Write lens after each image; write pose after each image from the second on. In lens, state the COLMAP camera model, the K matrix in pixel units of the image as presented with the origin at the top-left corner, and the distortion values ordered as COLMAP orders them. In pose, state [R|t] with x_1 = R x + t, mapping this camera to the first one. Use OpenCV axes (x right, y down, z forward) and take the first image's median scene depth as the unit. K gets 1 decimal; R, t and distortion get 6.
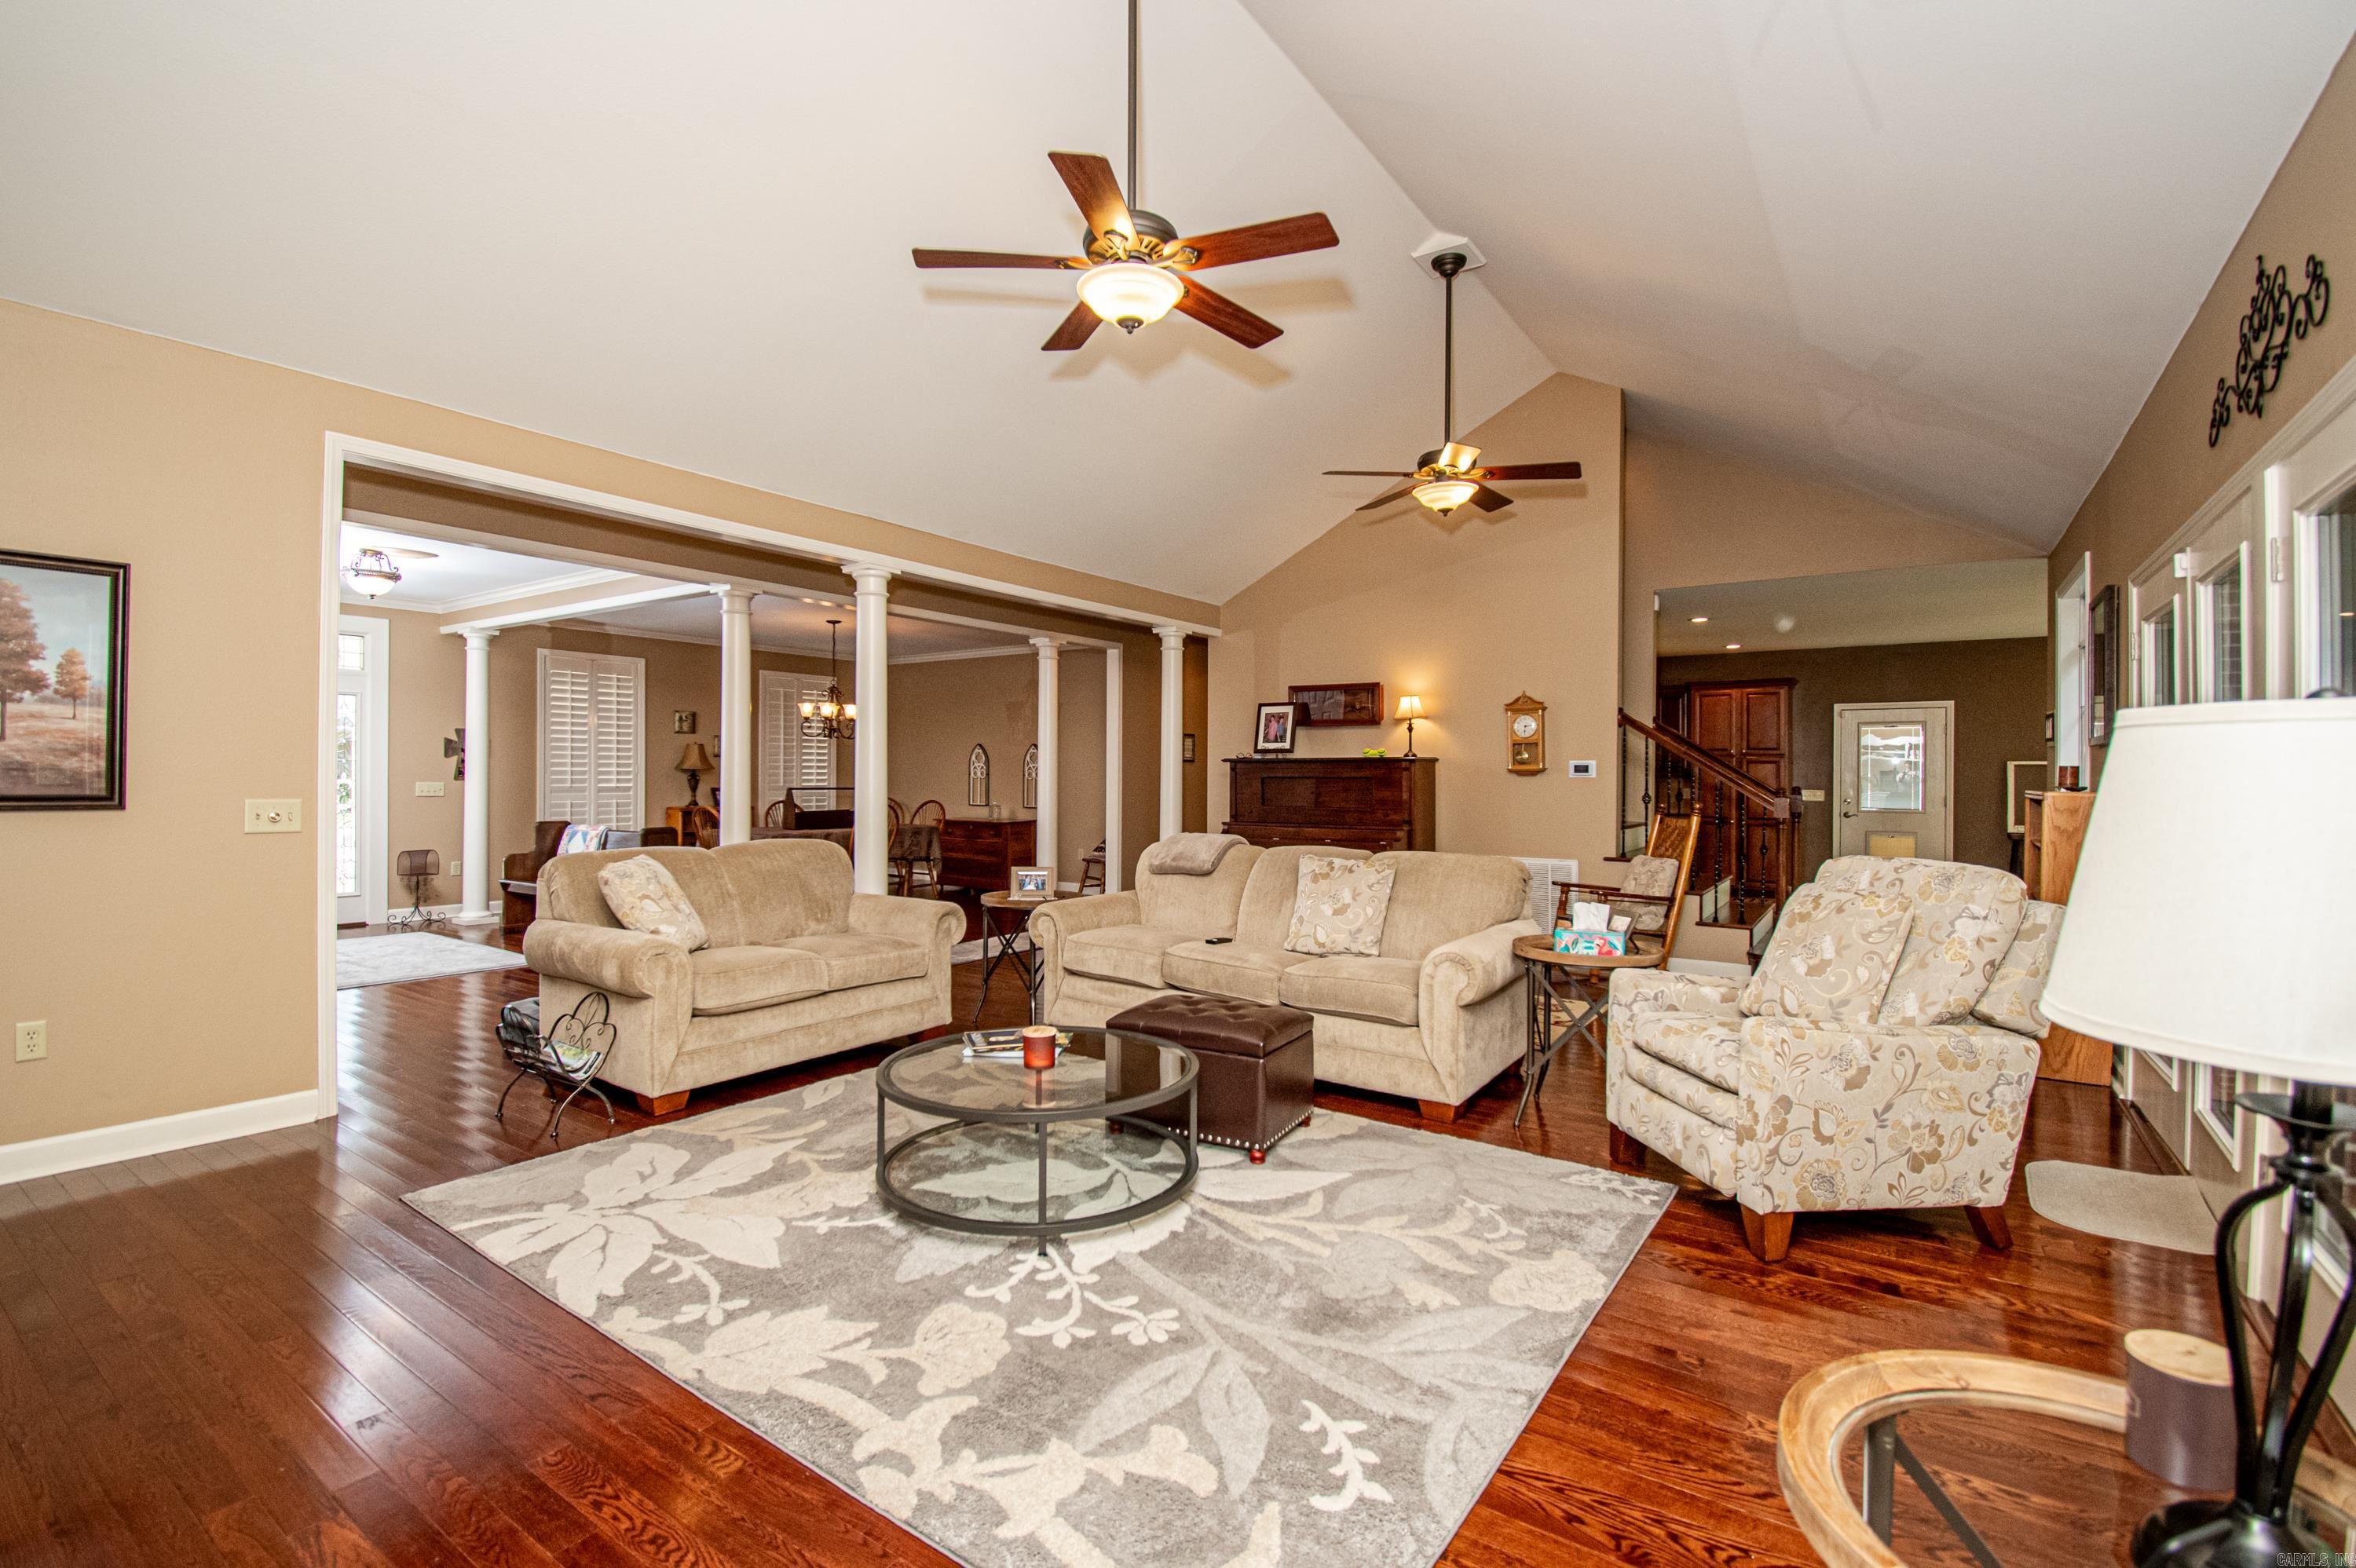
lens RADIAL K [[1050.0, 0, 1181.6], [0, 1050.0, 773.7], [0, 0, 1]] dist [-0.001945, -0.012500]
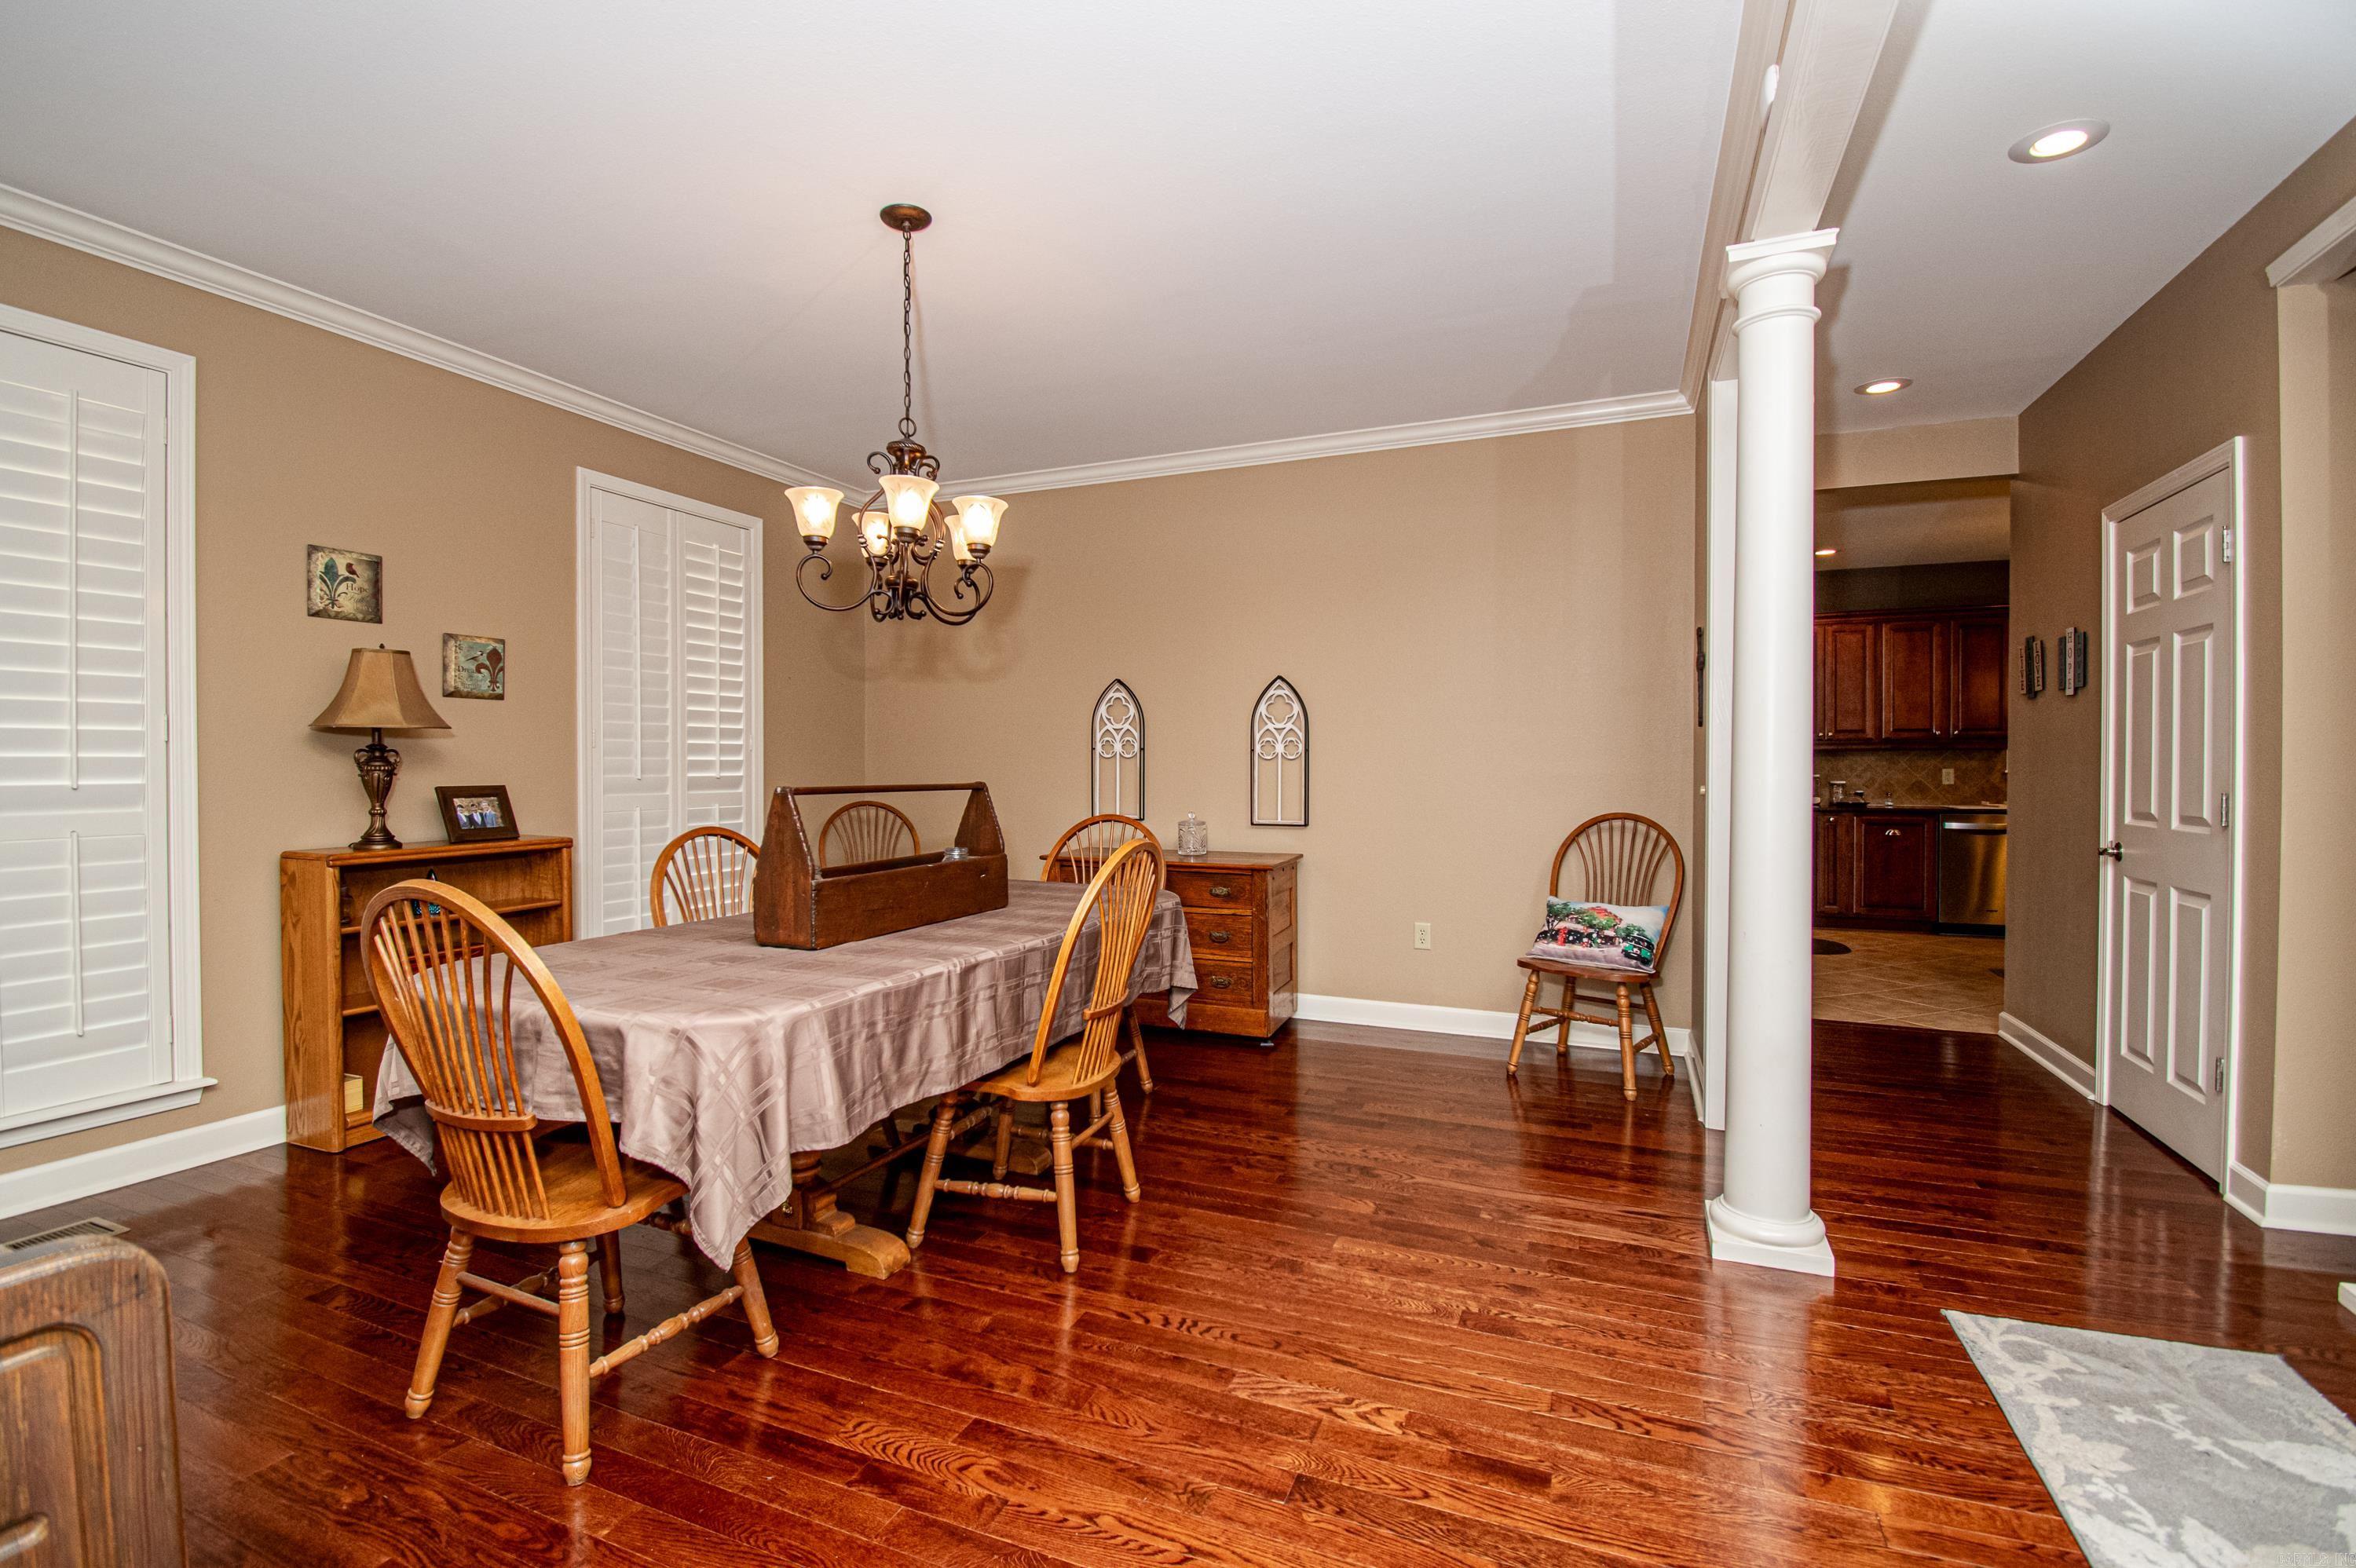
lens RADIAL K [[1050.0, 0, 1166.1], [0, 1050.0, 777.6], [0, 0, 1]] dist [-0.001945, -0.012500]
pose [[0.979823, -0.009272, 0.199650, -0.532398], [0.006488, 0.999872, 0.014595, 0.012337], [-0.199760, -0.013005, 0.979759, 1.161715]]
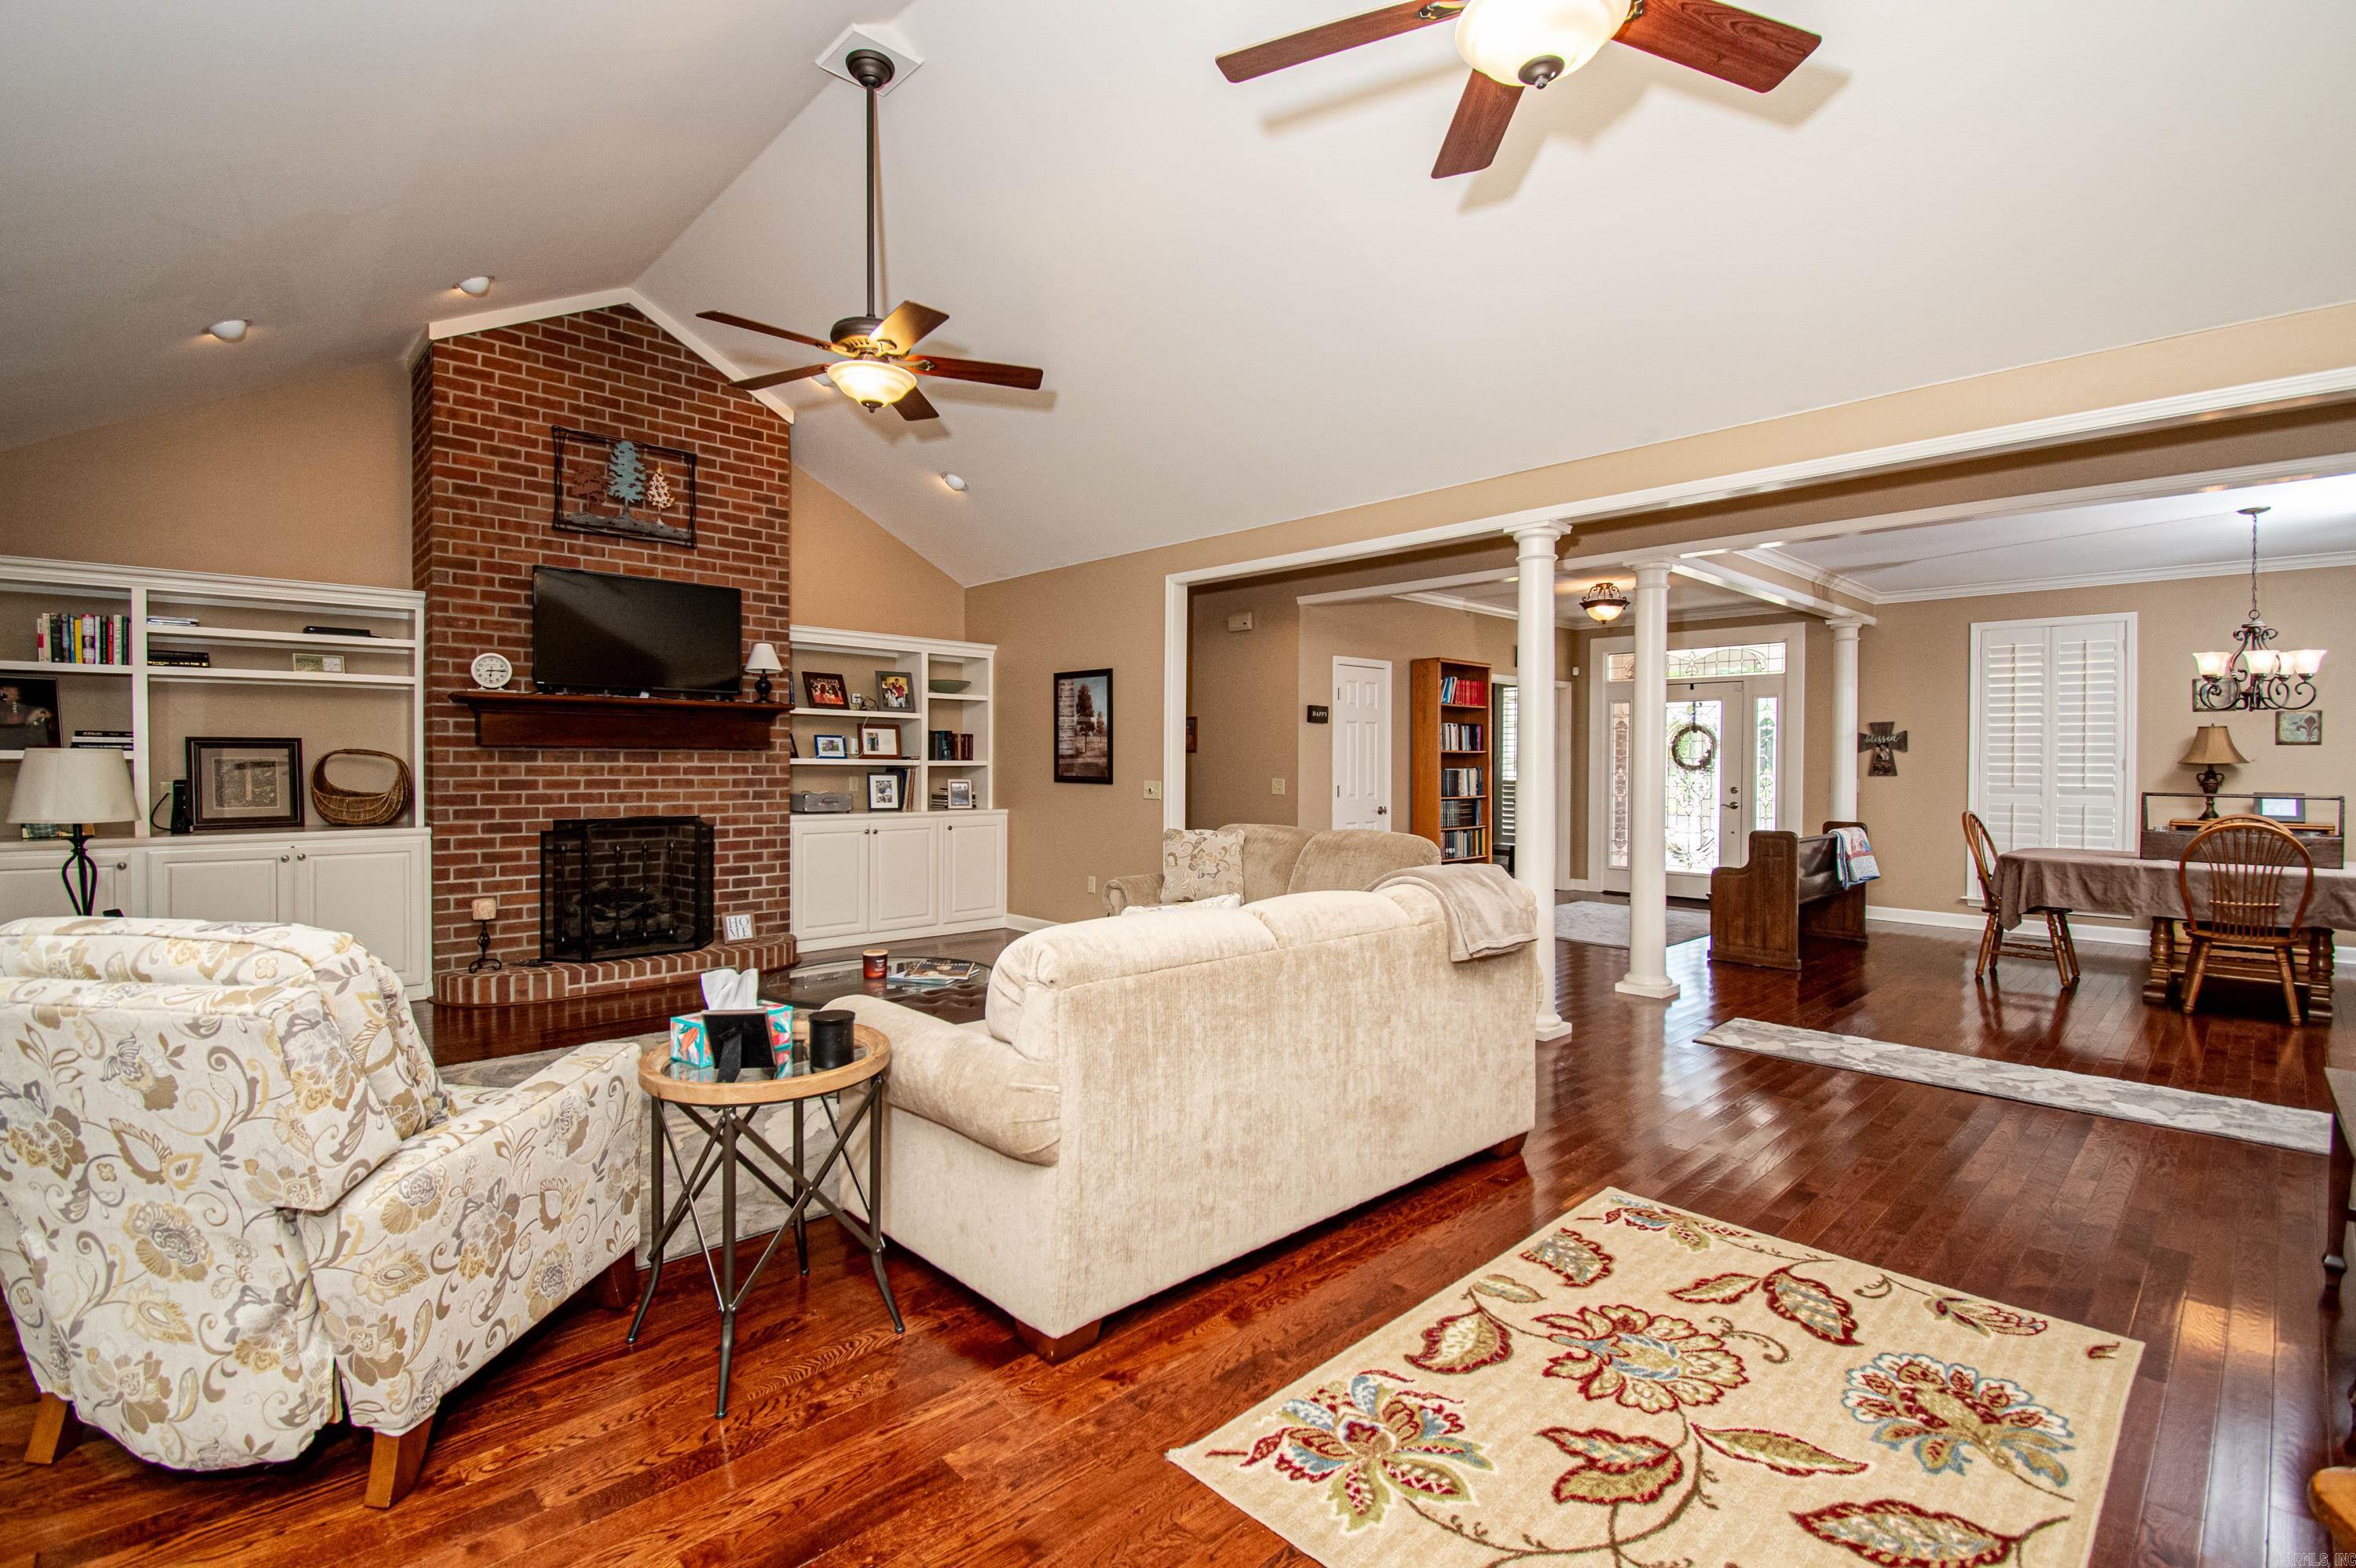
lens RADIAL K [[1050.0, 0, 1175.5], [0, 1050.0, 771.7], [0, 0, 1]] dist [-0.001945, -0.012500]
pose [[-0.207063, 0.006302, -0.978307, 0.575897], [-0.002206, 0.999974, 0.006909, -0.004530], [0.978325, 0.003589, -0.207044, 0.882432]]
